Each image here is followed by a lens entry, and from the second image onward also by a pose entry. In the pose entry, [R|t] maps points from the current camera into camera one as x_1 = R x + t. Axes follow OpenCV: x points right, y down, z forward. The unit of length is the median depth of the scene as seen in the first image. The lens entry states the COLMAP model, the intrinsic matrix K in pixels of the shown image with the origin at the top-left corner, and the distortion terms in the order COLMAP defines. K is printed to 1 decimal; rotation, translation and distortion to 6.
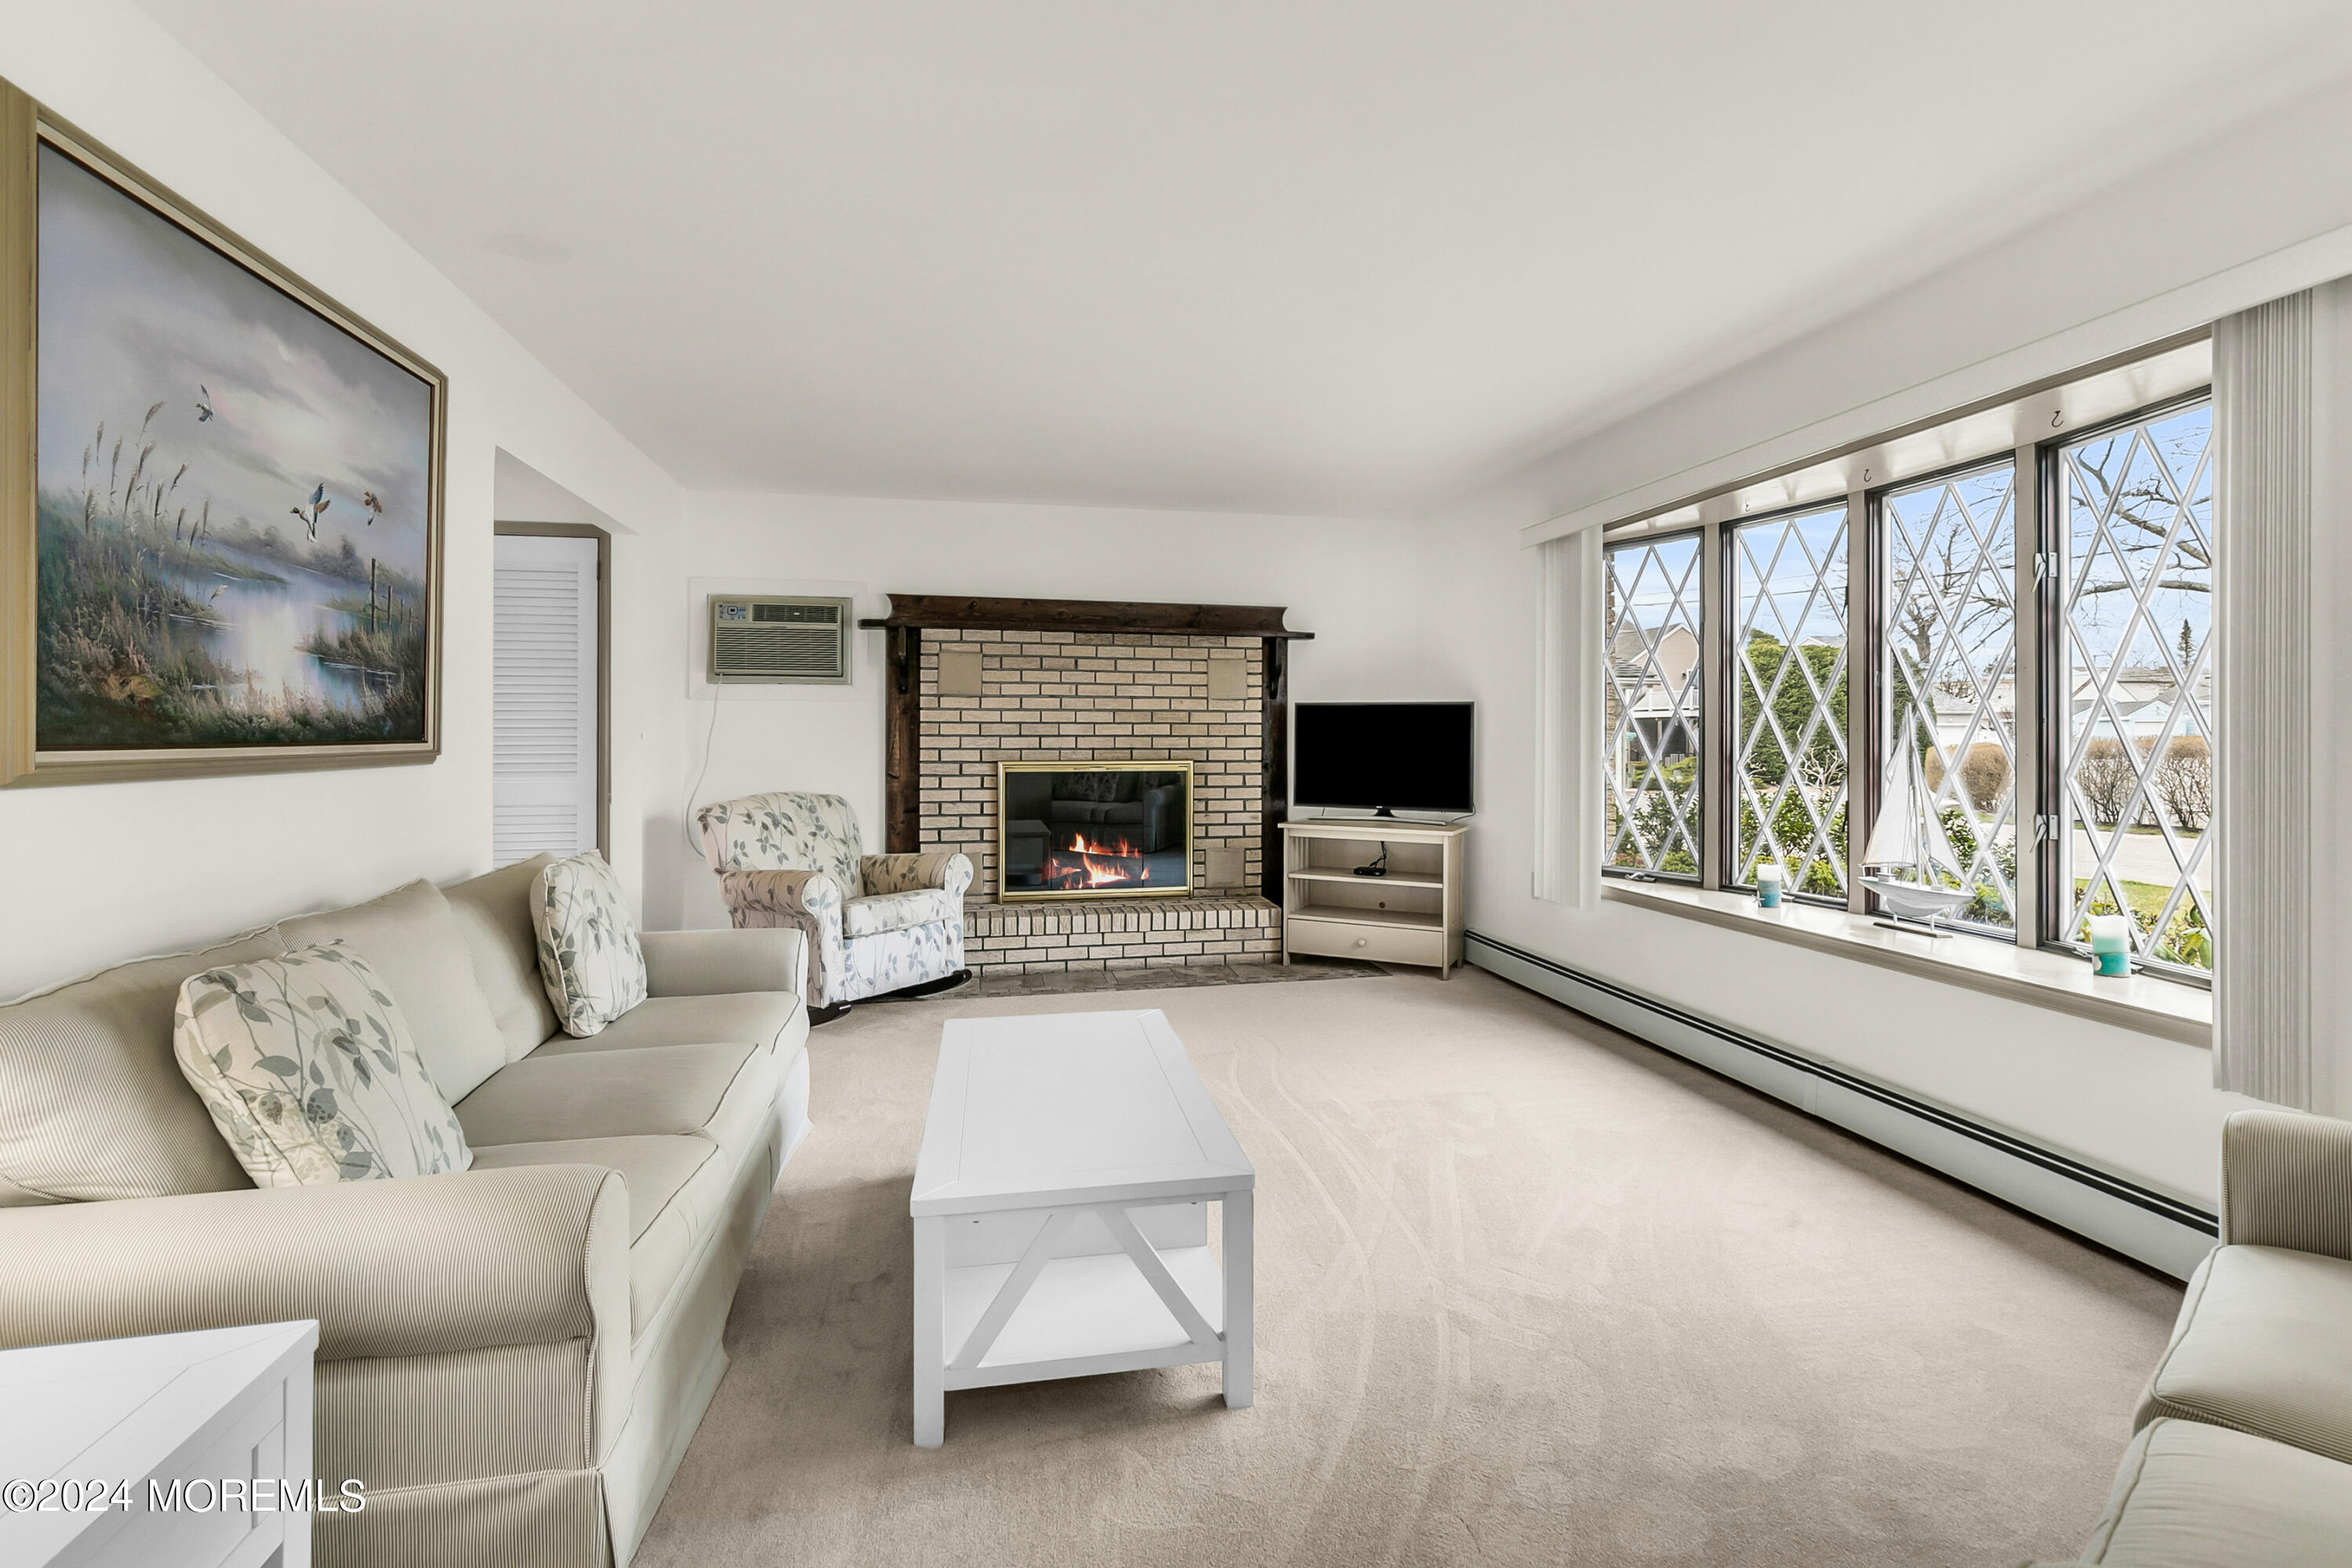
lens RADIAL K [[1097.6, 0, 1148.4], [0, 1097.6, 733.3], [0, 0, 1]] dist [0.008563, -0.001621]
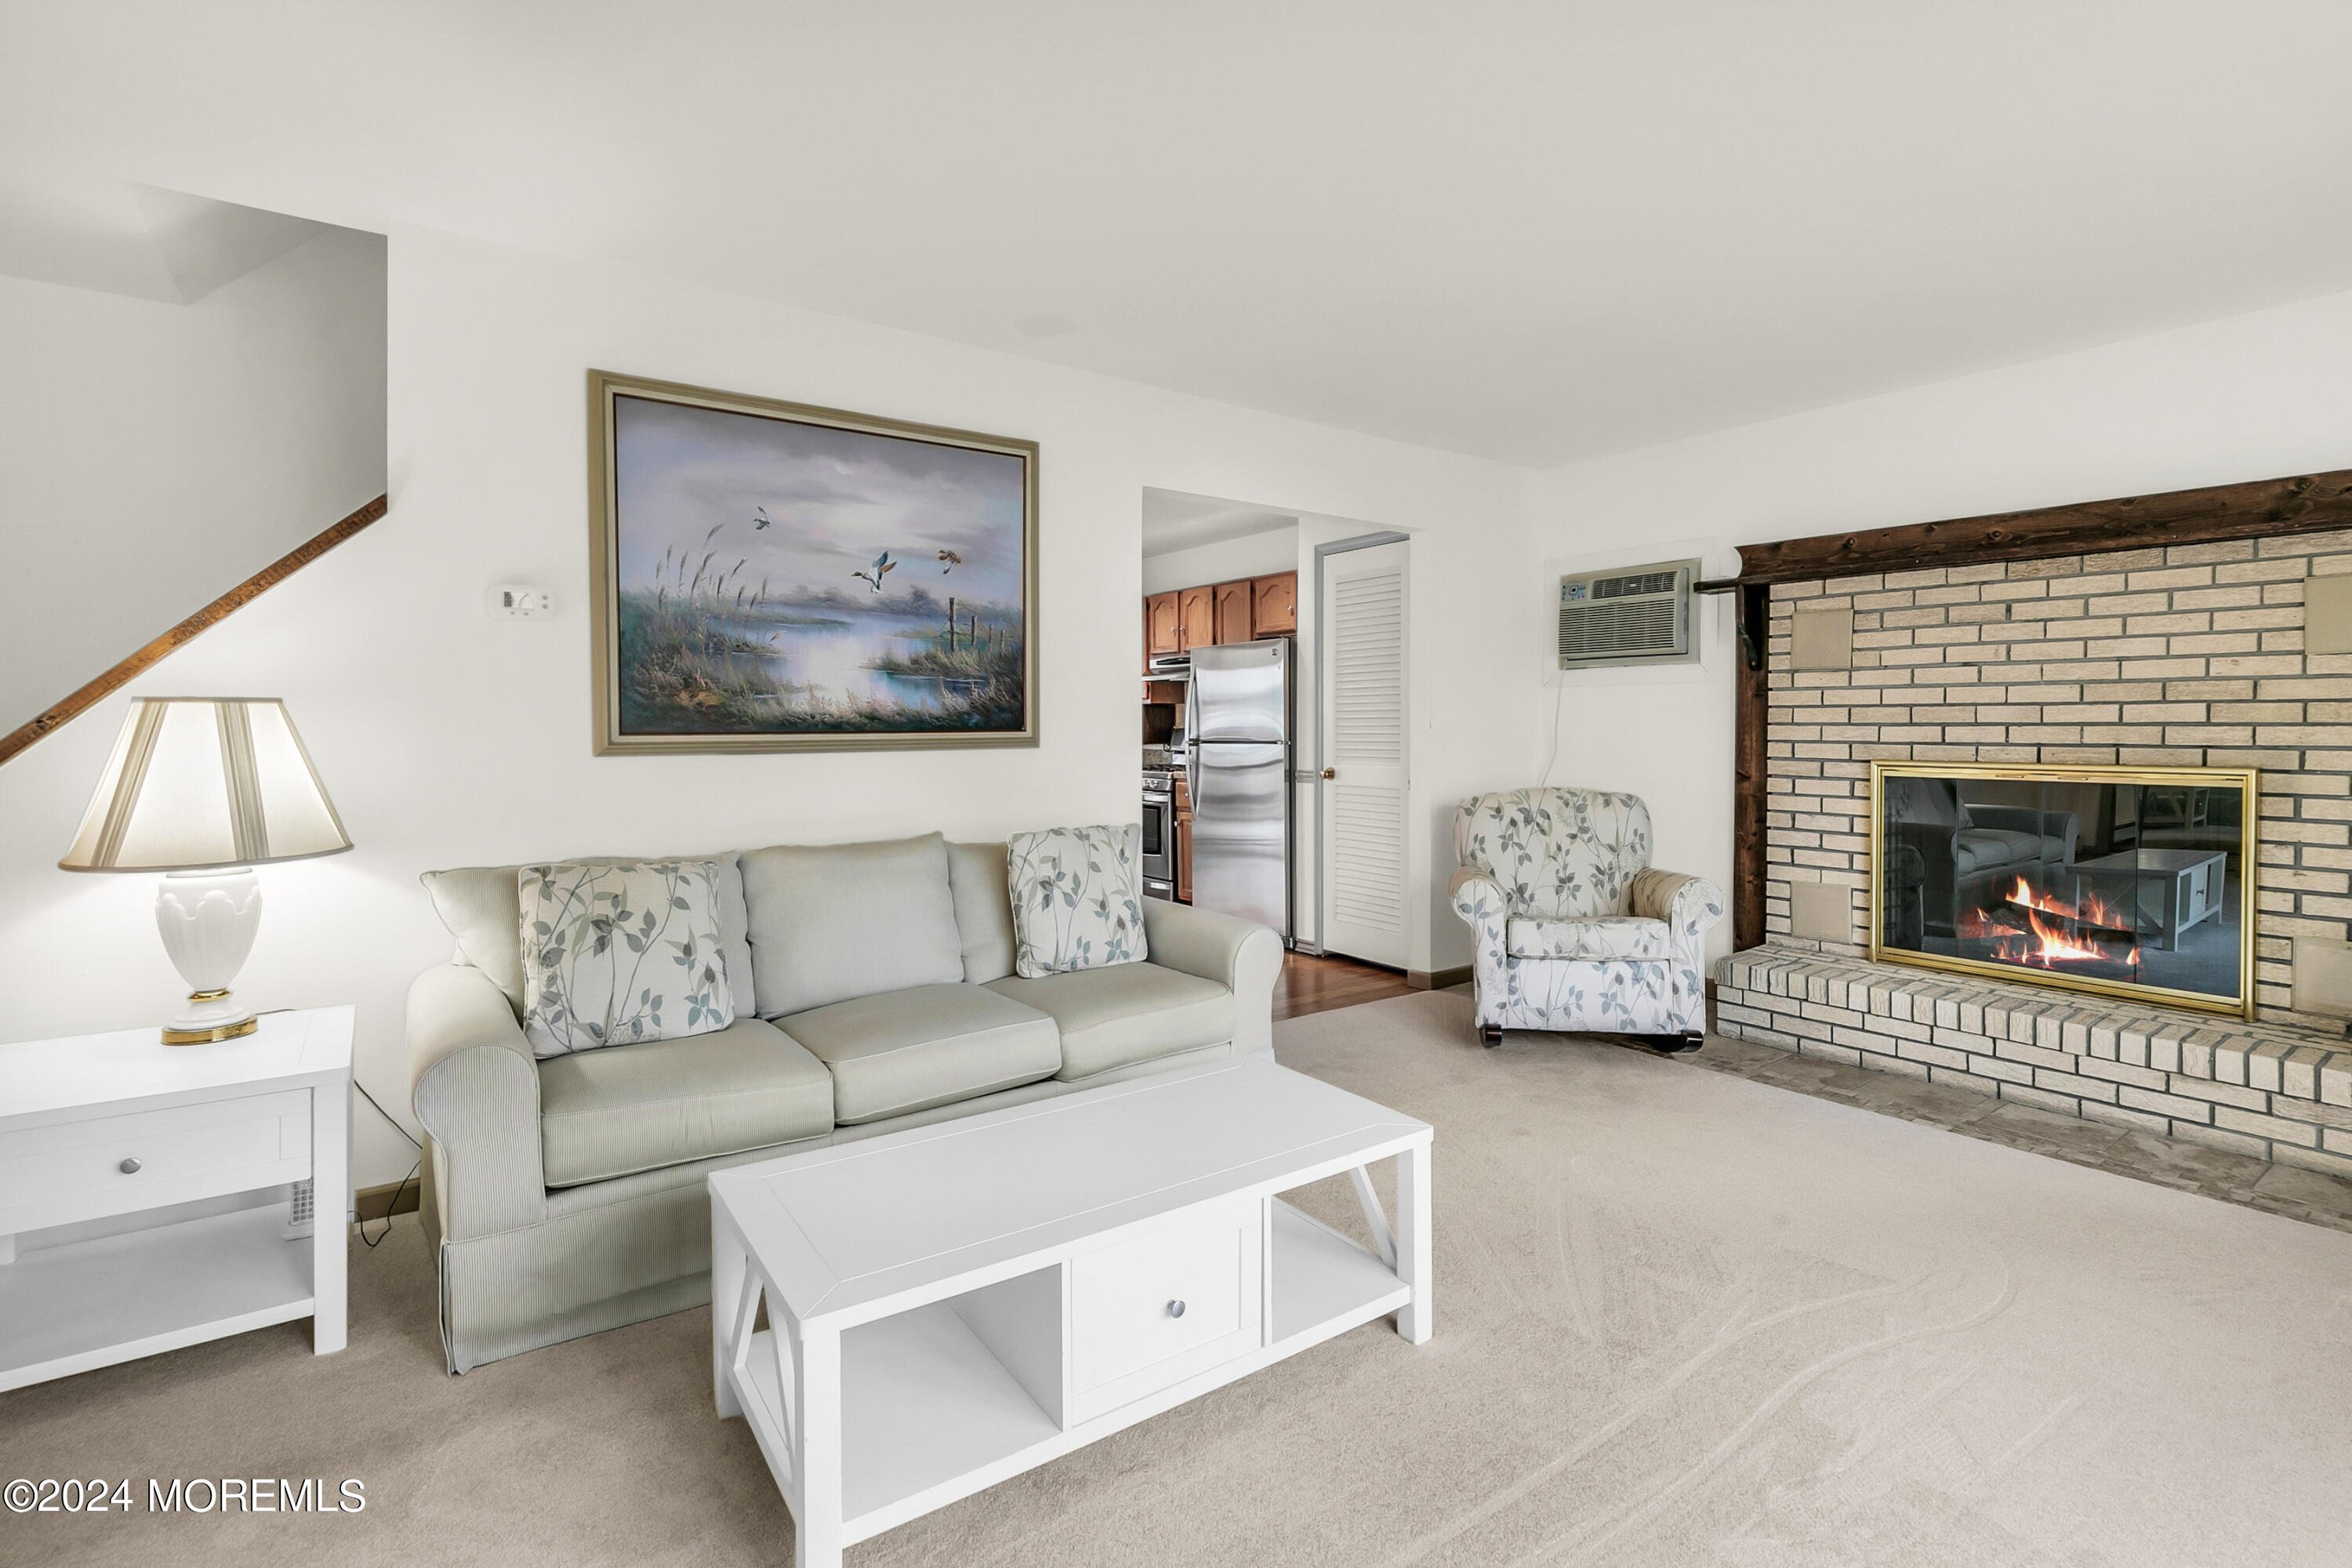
lens RADIAL K [[1097.6, 0, 1317.8], [0, 1097.6, 742.7], [0, 0, 1]] dist [0.008563, -0.001621]
pose [[0.451693, 0.013370, -0.892073, 0.356214], [0.004347, 0.999843, 0.017187, 0.000470], [0.892163, -0.011641, 0.451564, 0.384045]]
